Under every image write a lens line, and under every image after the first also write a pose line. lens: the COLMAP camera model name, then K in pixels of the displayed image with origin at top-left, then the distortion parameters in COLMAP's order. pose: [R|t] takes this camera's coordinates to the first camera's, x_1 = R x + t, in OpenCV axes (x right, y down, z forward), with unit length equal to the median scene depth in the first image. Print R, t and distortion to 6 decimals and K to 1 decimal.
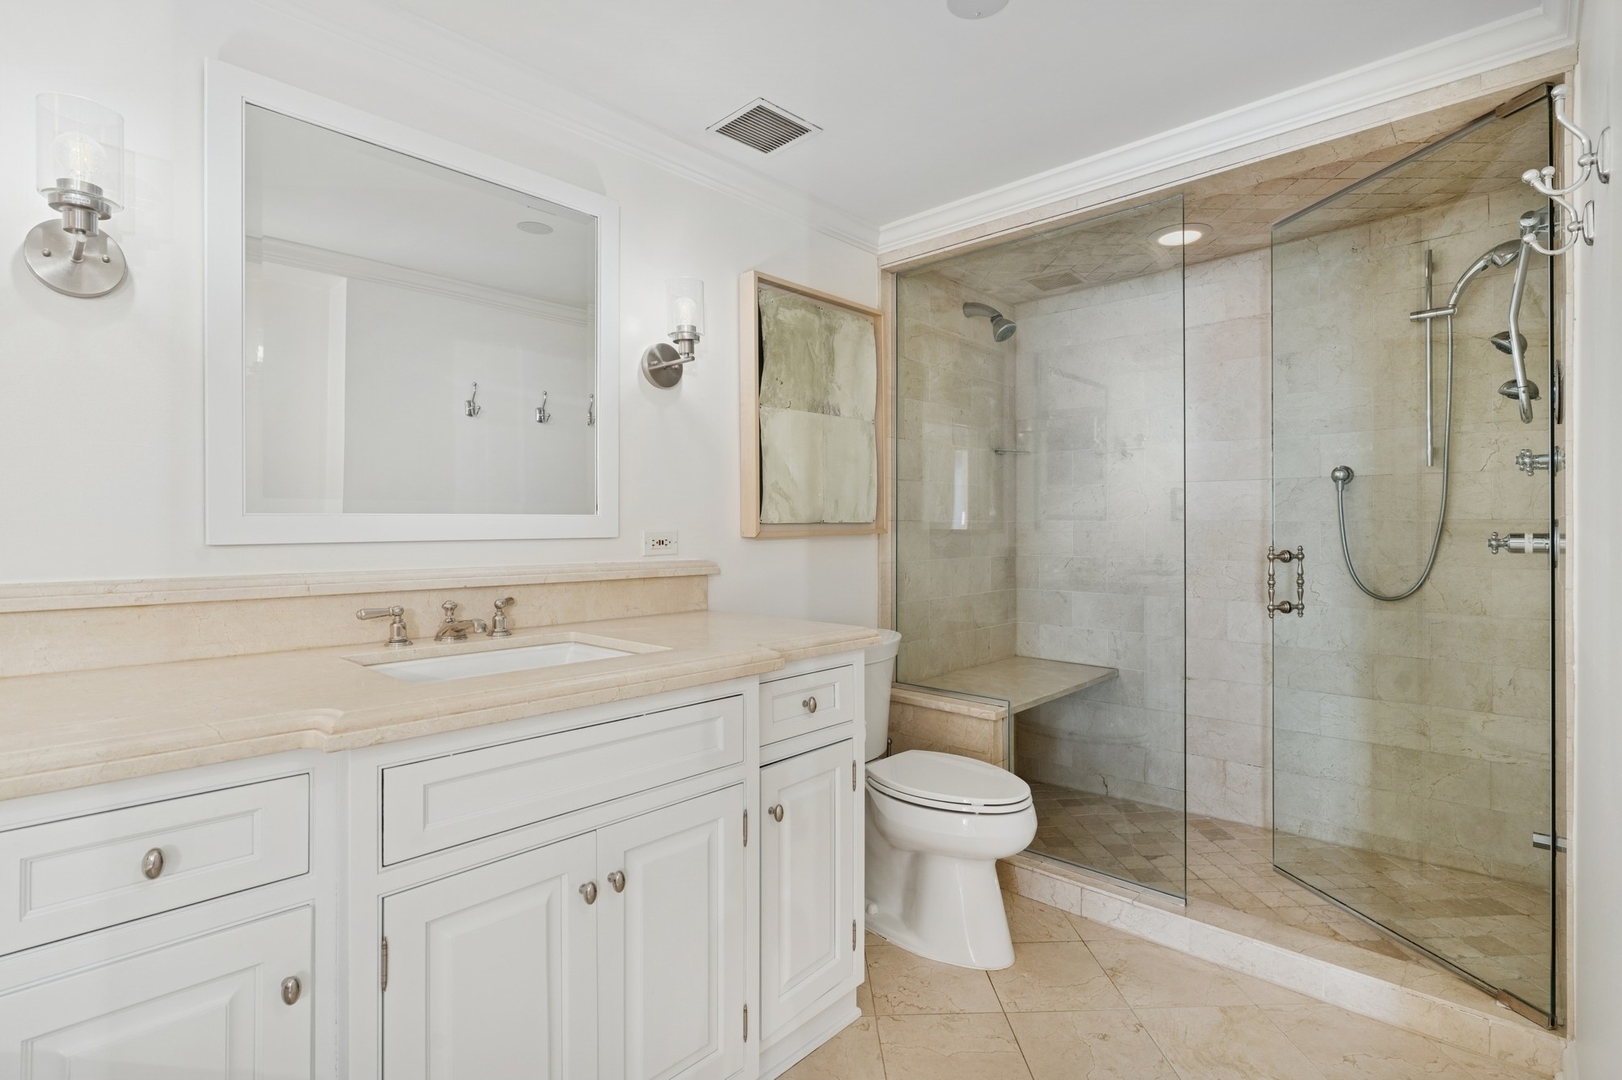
lens RADIAL K [[745.2, 0, 796.5], [0, 745.2, 528.6], [0, 0, 1]] dist [-0.001630, -0.000841]
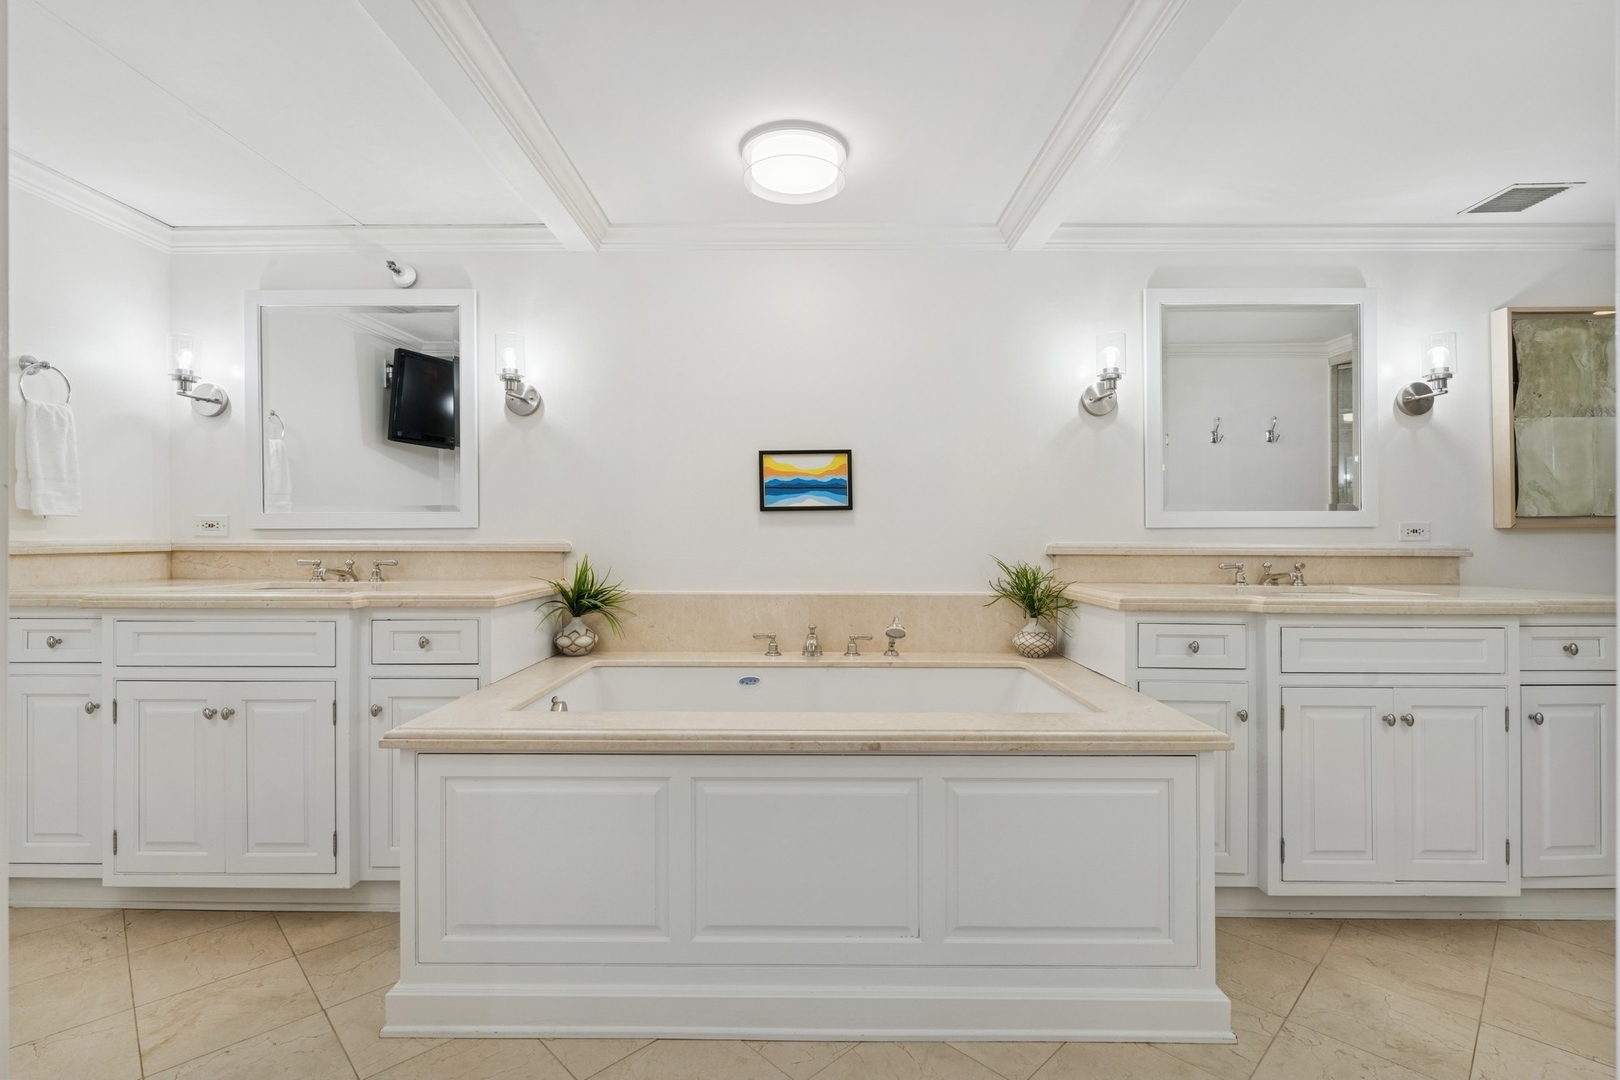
lens RADIAL K [[744.3, 0, 809.1], [0, 744.3, 528.5], [0, 0, 1]] dist [-0.001630, -0.000841]
pose [[0.696046, -0.006243, -0.717970, 0.016272], [-0.003401, 0.999922, -0.011992, 0.028873], [0.717989, 0.010789, 0.695971, -0.610318]]
